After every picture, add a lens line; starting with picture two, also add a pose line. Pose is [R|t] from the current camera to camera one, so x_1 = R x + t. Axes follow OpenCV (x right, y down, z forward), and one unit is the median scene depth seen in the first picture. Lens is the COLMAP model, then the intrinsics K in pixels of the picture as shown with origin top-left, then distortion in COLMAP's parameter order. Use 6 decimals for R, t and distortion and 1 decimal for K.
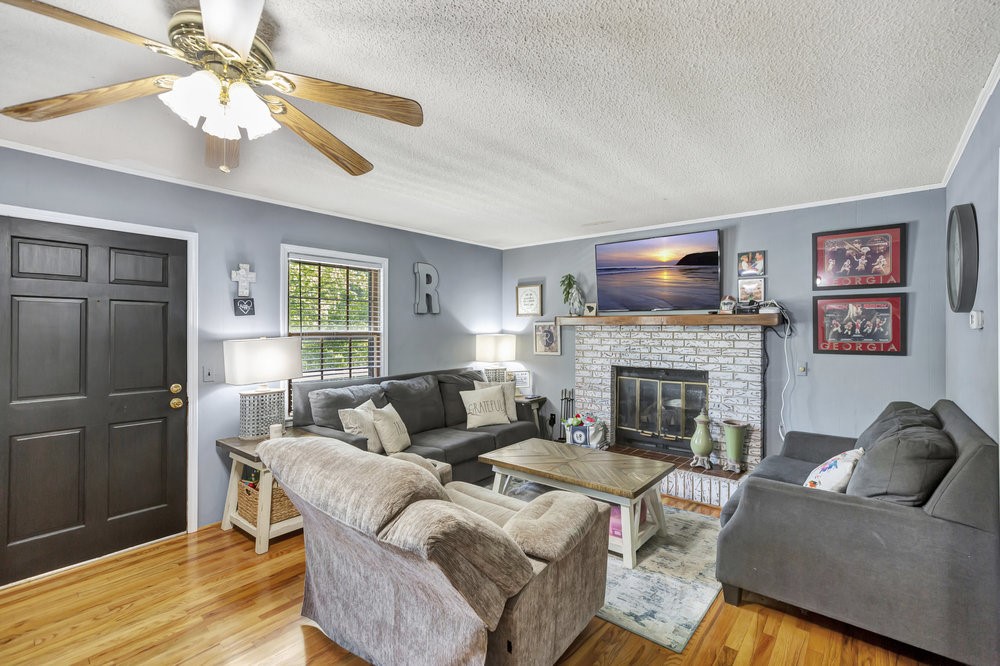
lens RADIAL K [[457.7, 0, 500.0], [0, 457.7, 333.0], [0, 0, 1]] dist [-0.000630, 0.000565]
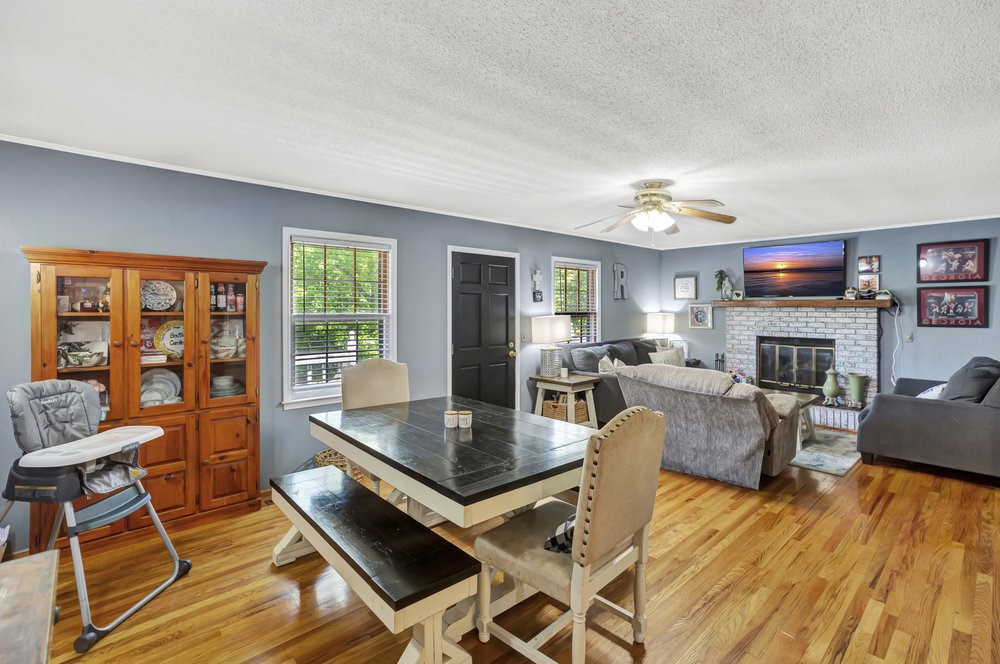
lens RADIAL K [[473.9, 0, 507.7], [0, 473.9, 312.3], [0, 0, 1]] dist [-0.000530, 0.016031]
pose [[0.994209, -0.000058, -0.107461, -0.419173], [0.000266, 0.999998, 0.001927, -0.004147], [0.107461, -0.001944, 0.994207, -0.609712]]
